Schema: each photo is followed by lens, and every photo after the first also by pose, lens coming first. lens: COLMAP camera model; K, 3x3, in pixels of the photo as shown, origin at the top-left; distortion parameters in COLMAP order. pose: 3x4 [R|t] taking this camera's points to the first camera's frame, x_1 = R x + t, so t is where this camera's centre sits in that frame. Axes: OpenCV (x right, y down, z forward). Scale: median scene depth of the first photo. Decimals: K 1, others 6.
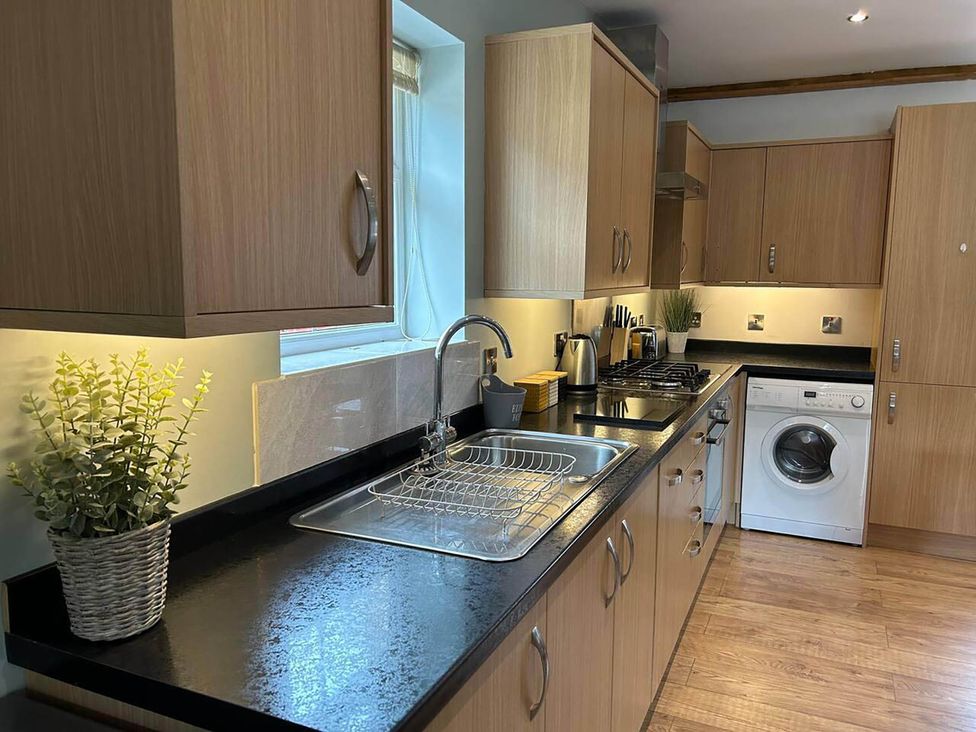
lens RADIAL K [[736.5, 0, 491.8], [0, 736.5, 367.9], [0, 0, 1]] dist [0.060447, -0.053657]
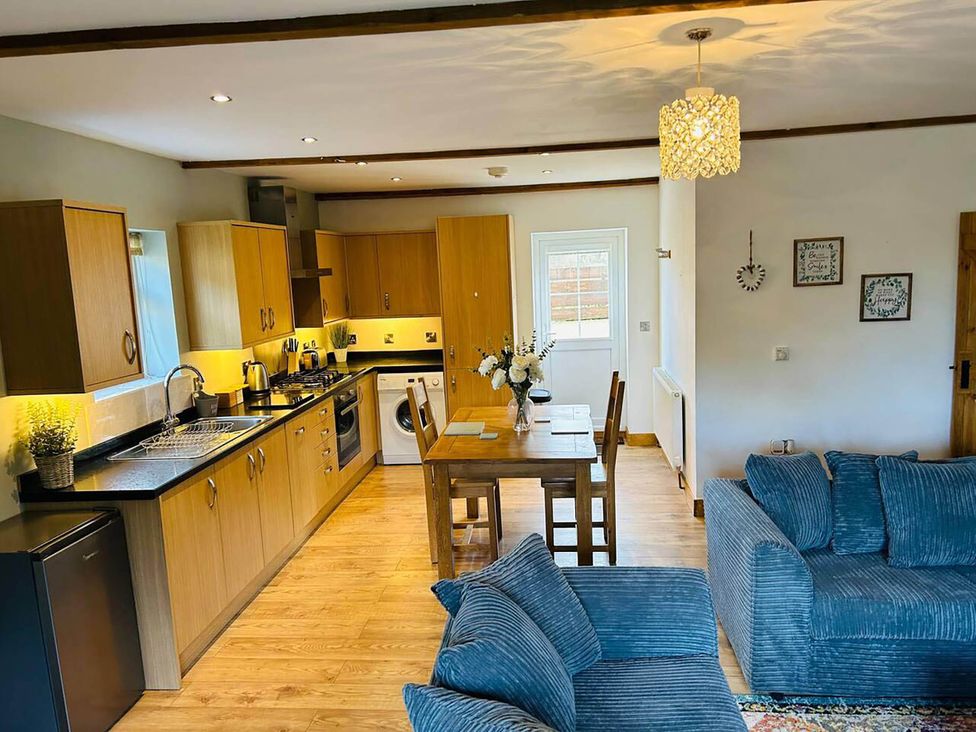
lens RADIAL K [[736.5, 0, 517.9], [0, 736.5, 359.9], [0, 0, 1]] dist [0.060447, -0.053657]
pose [[0.934093, -0.091797, 0.345027, 0.113709], [0.092774, 0.995593, 0.013718, -0.020599], [-0.344766, 0.019195, 0.938493, -1.109414]]
